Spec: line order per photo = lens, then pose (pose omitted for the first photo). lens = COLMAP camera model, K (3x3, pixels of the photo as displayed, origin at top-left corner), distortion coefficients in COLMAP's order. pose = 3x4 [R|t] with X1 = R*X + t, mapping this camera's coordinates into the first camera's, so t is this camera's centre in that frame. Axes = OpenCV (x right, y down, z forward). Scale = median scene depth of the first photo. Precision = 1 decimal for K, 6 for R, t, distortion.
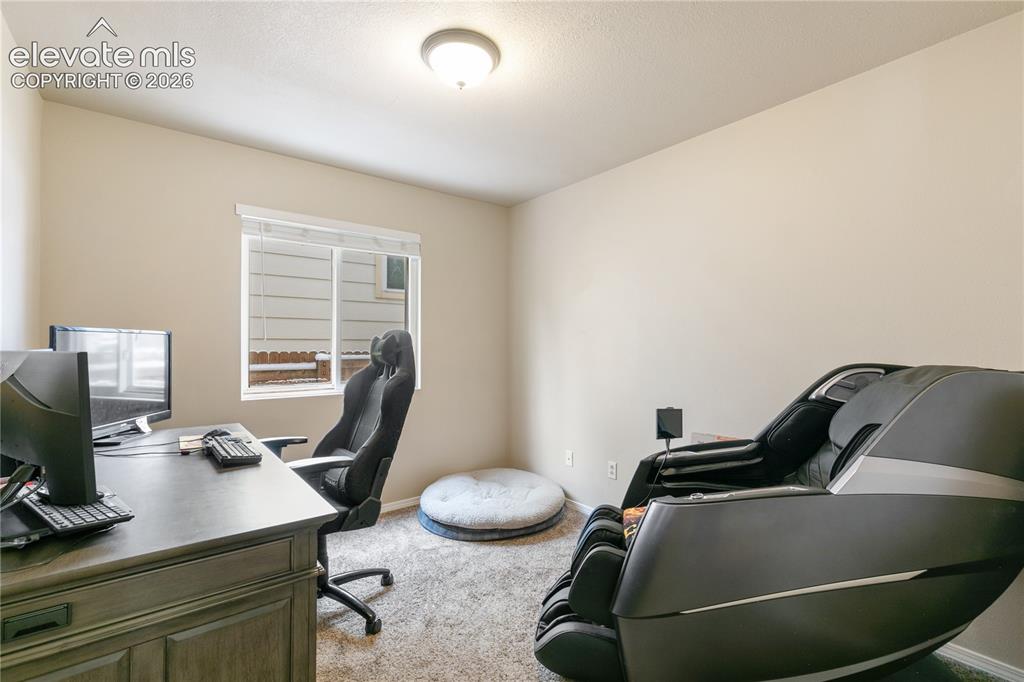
lens RADIAL K [[460.5, 0, 512.5], [0, 460.5, 340.1], [0, 0, 1]] dist [0.007929, -0.000672]
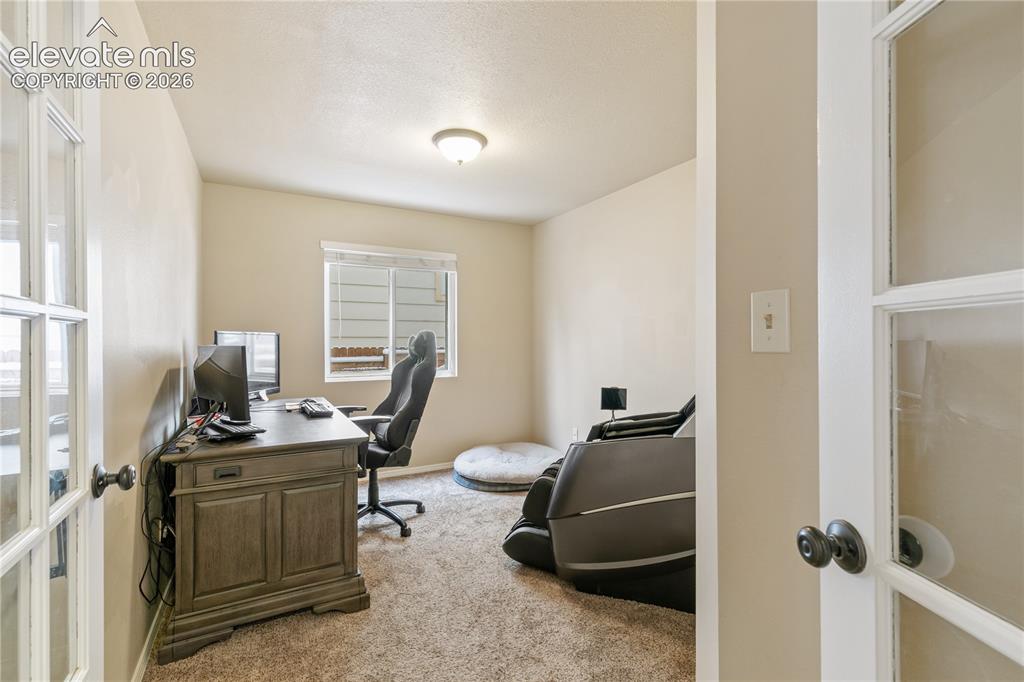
lens RADIAL K [[460.5, 0, 512.1], [0, 460.5, 339.6], [0, 0, 1]] dist [0.007929, -0.000672]
pose [[0.986787, -0.004826, -0.161952, 0.263574], [0.005897, 0.999964, 0.006133, -0.003529], [0.161917, -0.007007, 0.986780, -0.378750]]
